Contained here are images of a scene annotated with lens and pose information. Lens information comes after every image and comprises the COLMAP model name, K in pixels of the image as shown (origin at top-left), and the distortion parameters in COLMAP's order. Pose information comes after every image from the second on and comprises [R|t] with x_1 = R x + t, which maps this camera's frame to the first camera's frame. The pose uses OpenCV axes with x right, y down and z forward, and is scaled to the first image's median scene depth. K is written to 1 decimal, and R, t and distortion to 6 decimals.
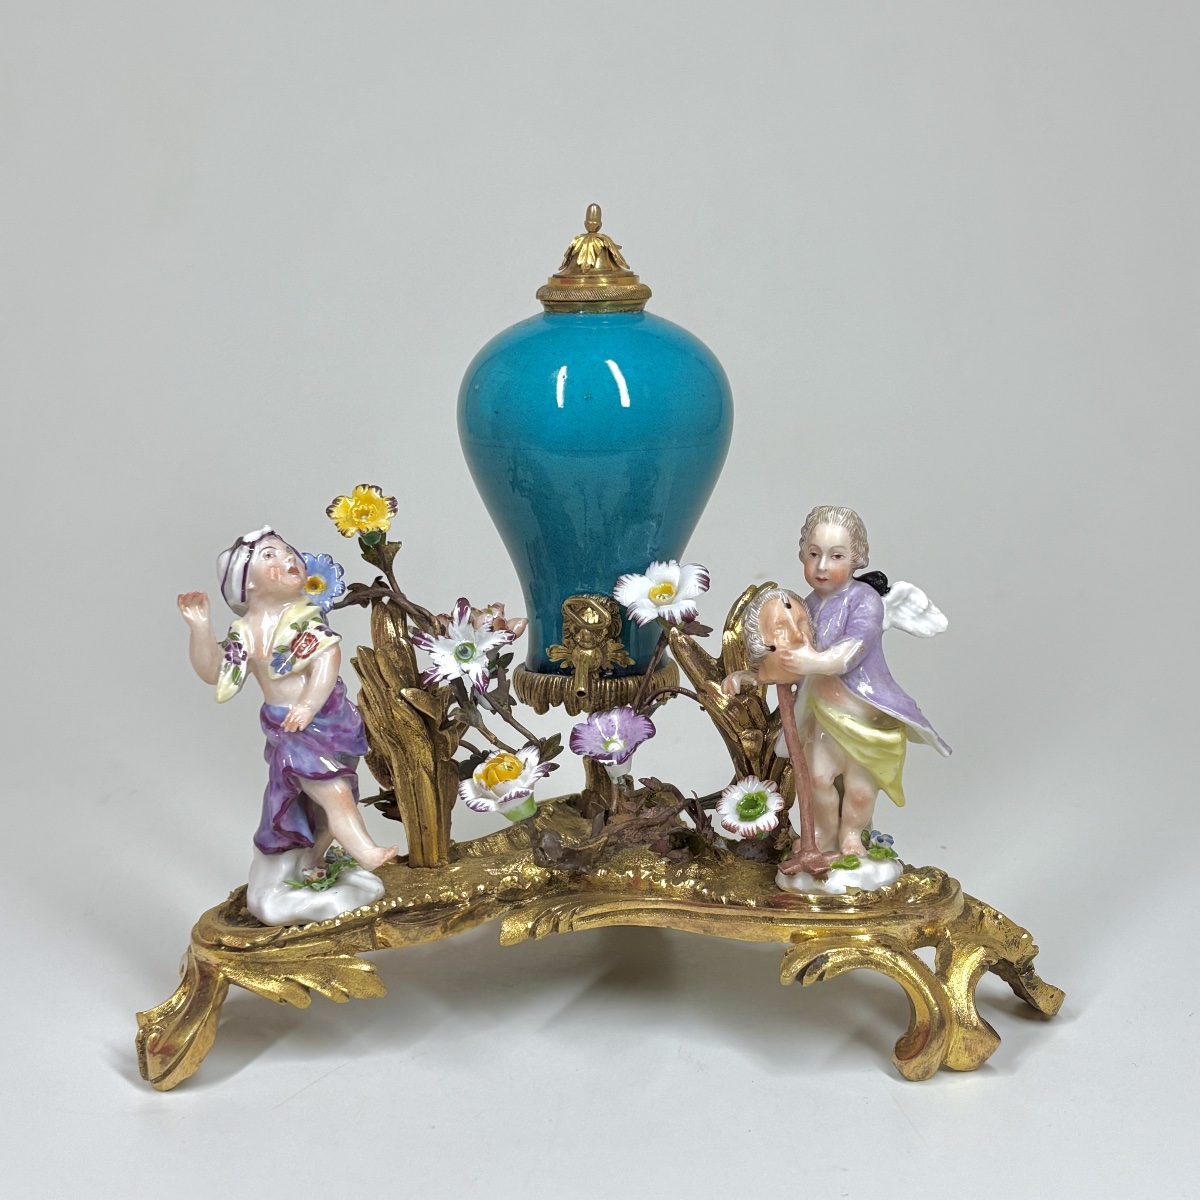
lens RADIAL K [[2288.2, 0, 600.0], [0, 2288.2, 600.0], [0, 0, 1]] dist [0.254893, -0.020214]
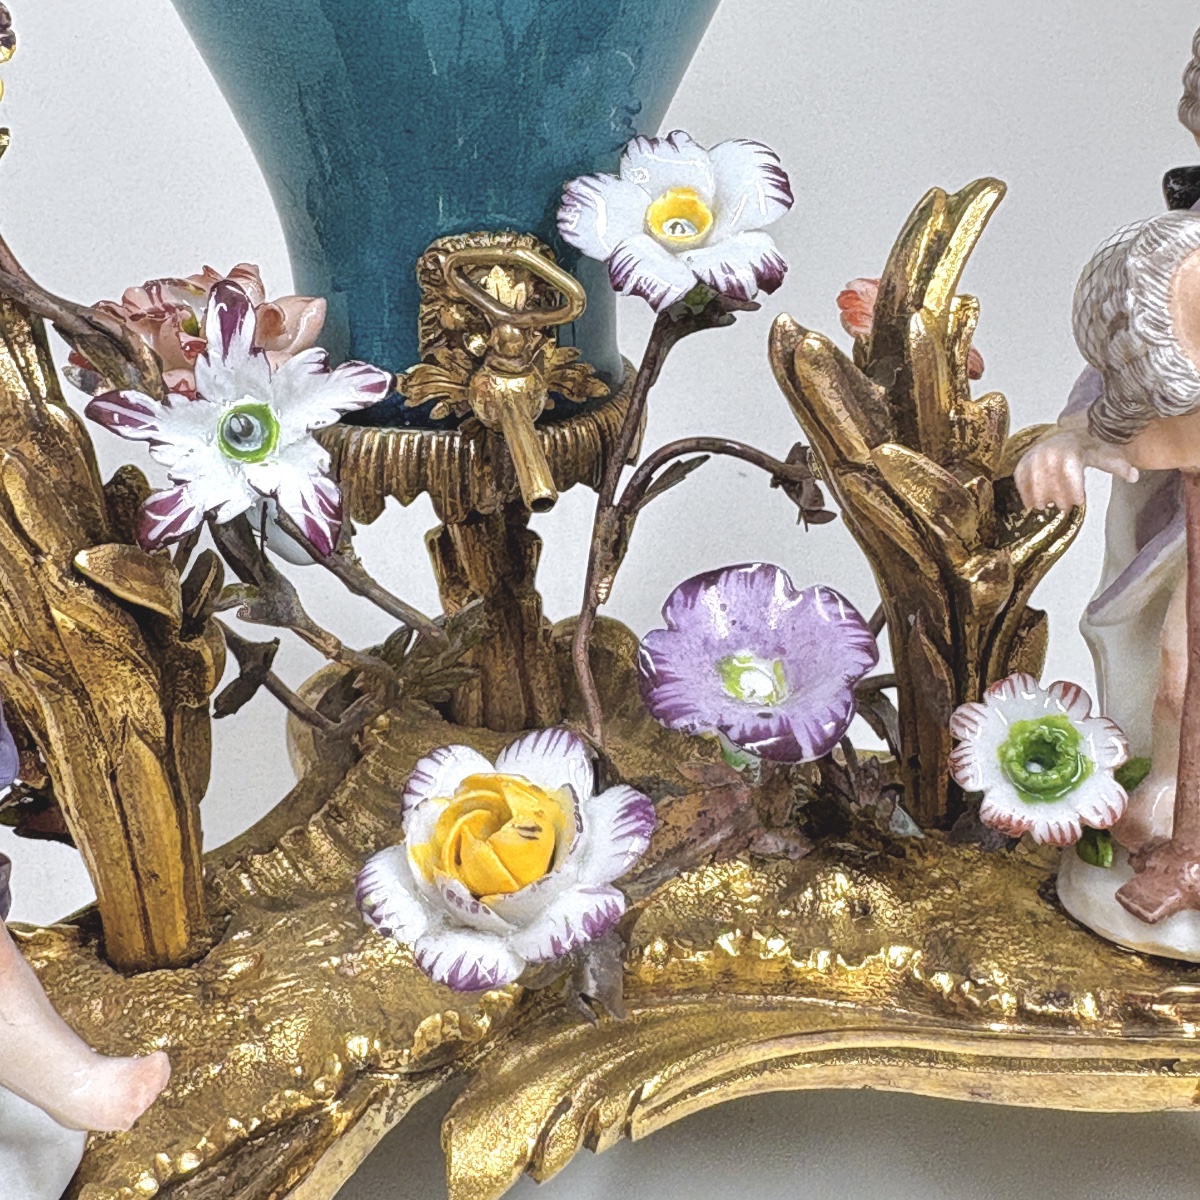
lens RADIAL K [[2035.8, 0, 599.9], [0, 2035.8, 449.1], [0, 0, 1]] dist [-0.019175, 0.089074]
pose [[0.943910, -0.107427, 0.312240, -0.109088], [0.053726, 0.982963, 0.175775, -0.028465], [-0.325803, -0.149141, 0.933600, 0.700068]]
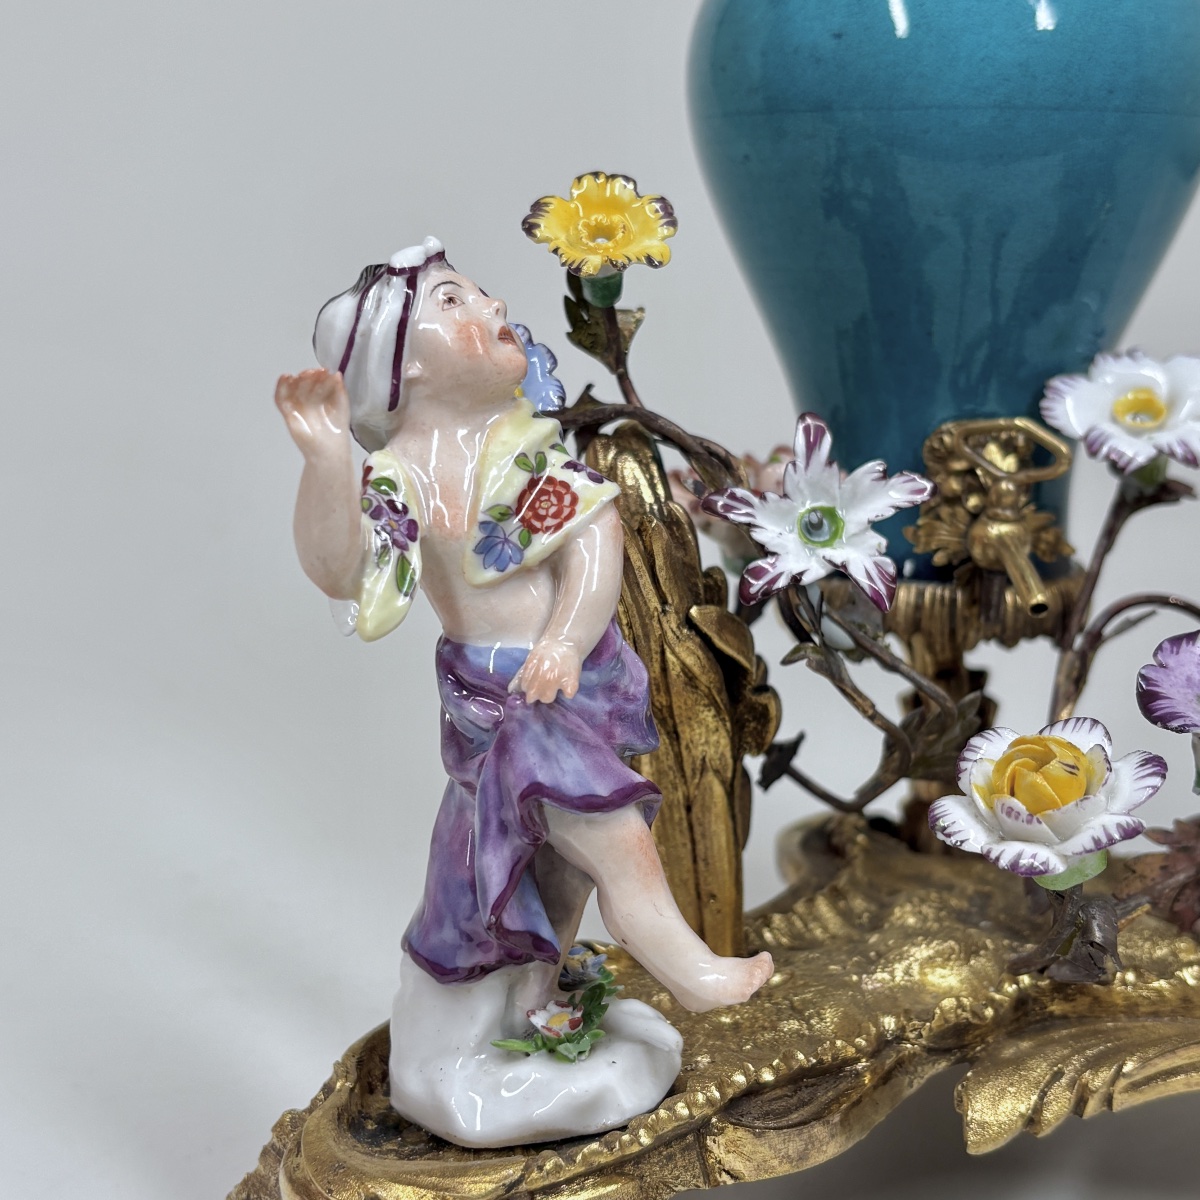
lens RADIAL K [[2055.4, 0, 600.0], [0, 2055.4, 600.0], [0, 0, 1]] dist [0.291323, -1.496909]
pose [[0.980369, -0.026296, 0.195409, -0.191890], [0.025819, 0.999654, 0.004987, 0.035532], [-0.195472, 0.000157, 0.980709, 0.603864]]
